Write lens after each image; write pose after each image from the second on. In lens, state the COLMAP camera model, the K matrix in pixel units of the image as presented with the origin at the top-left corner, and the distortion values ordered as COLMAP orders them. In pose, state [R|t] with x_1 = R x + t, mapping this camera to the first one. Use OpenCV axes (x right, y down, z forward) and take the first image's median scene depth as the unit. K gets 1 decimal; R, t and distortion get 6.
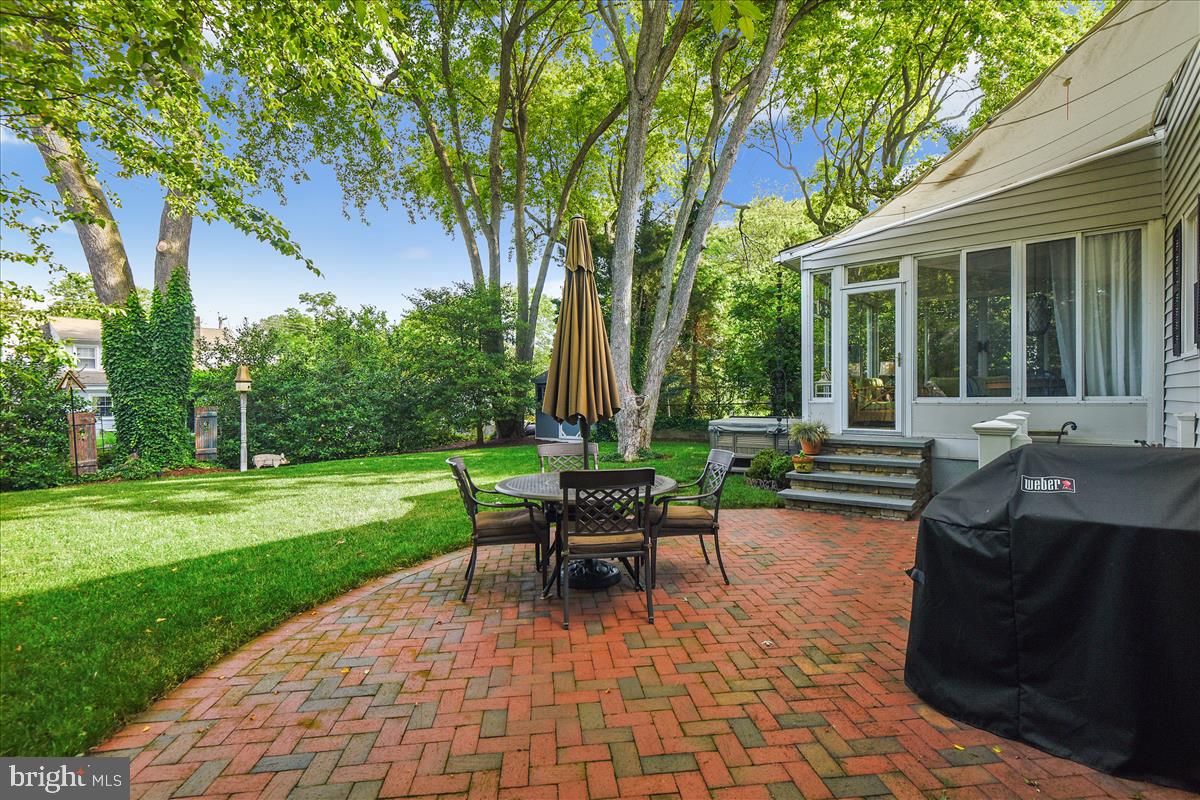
lens RADIAL K [[555.7, 0, 604.1], [0, 555.7, 389.3], [0, 0, 1]] dist [-0.020945, -0.000641]
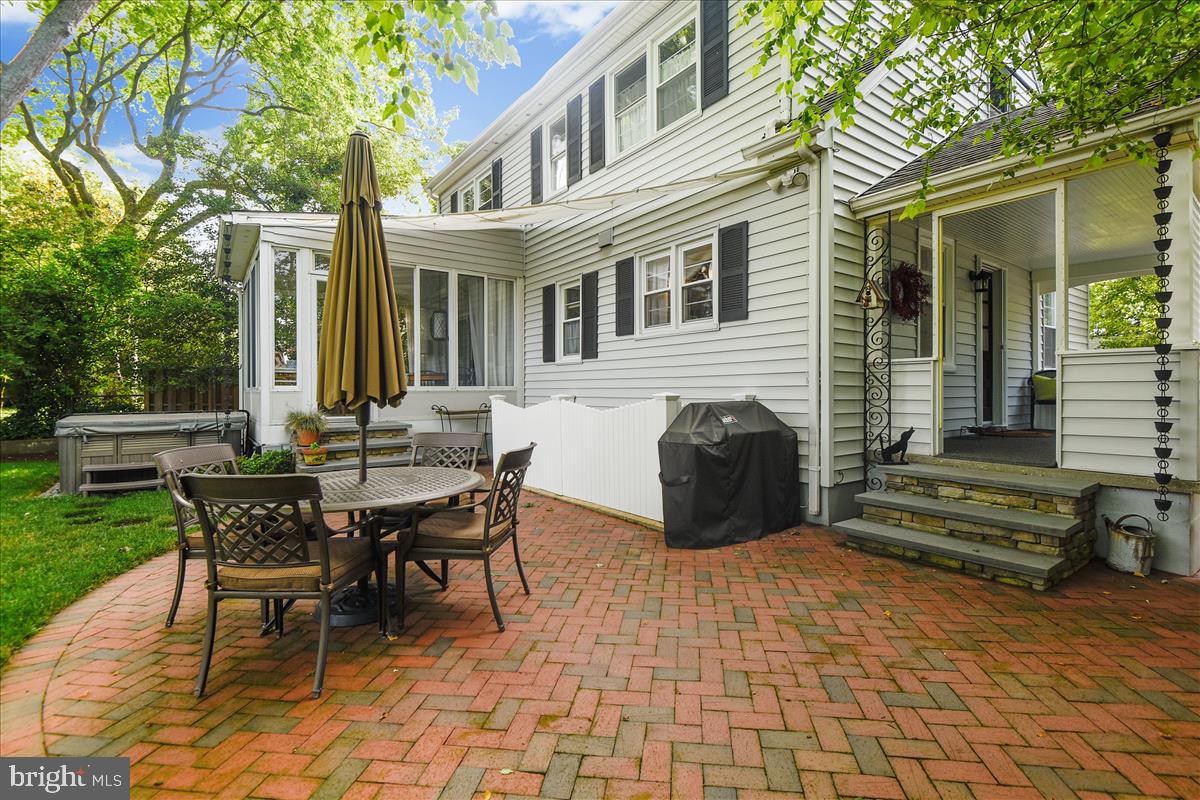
lens RADIAL K [[549.0, 0, 606.5], [0, 549.0, 382.5], [0, 0, 1]] dist [0.002774, -0.000147]
pose [[0.243235, 0.018714, 0.969787, -0.698913], [-0.009648, 0.999811, -0.016874, 0.036176], [-0.969920, -0.005252, 0.243369, 0.483408]]
